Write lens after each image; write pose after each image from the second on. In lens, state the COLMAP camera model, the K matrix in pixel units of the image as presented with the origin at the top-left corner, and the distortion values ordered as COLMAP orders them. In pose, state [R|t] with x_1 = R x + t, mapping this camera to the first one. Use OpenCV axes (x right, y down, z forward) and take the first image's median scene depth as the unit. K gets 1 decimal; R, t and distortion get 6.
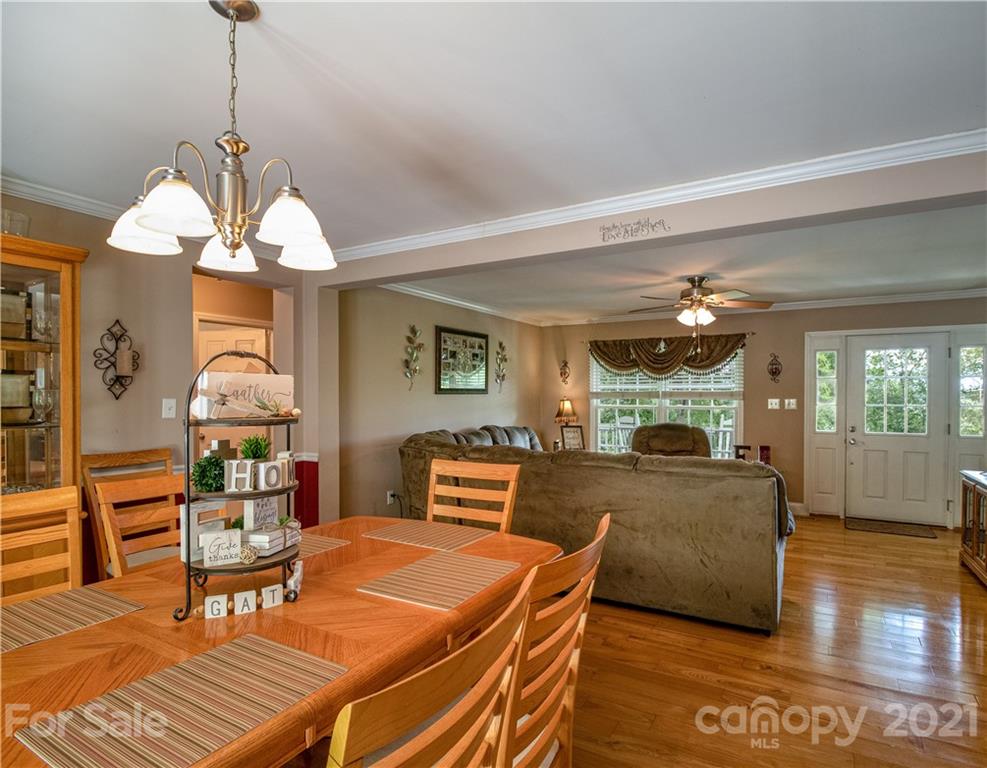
lens RADIAL K [[538.1, 0, 509.1], [0, 538.1, 401.5], [0, 0, 1]] dist [-0.000352, -0.000694]
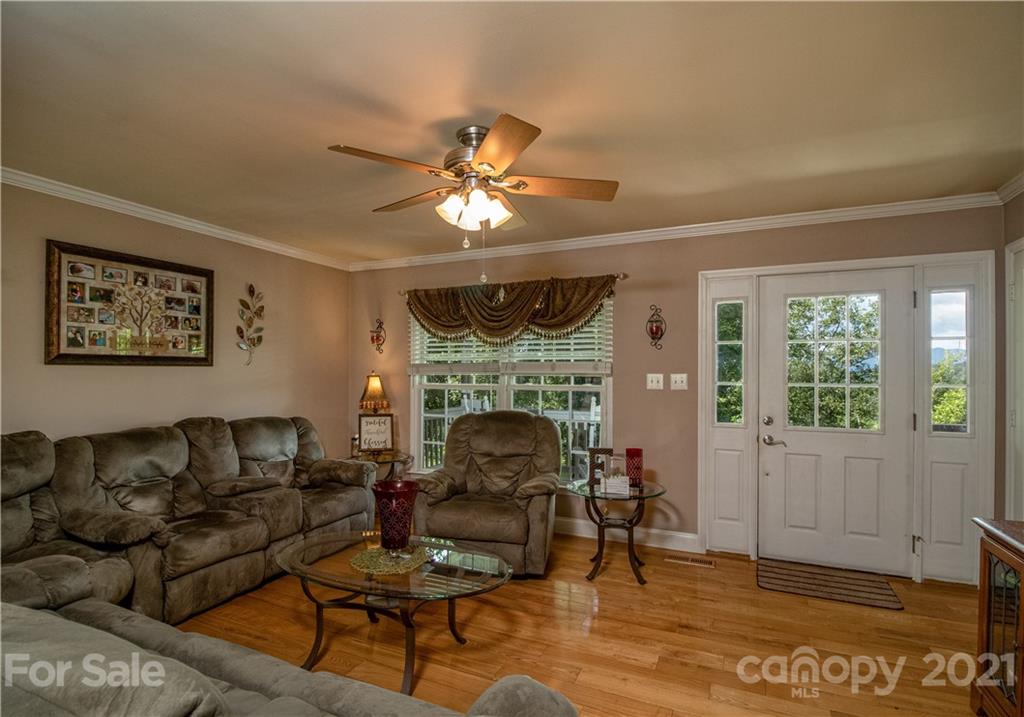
lens RADIAL K [[509.2, 0, 512.5], [0, 509.2, 374.1], [0, 0, 1]] dist [-0.000849, -0.000792]
pose [[0.995409, 0.000367, 0.095712, 0.252903], [0.000721, 0.999936, -0.011330, 0.002271], [-0.095710, 0.011347, 0.995345, 0.387393]]
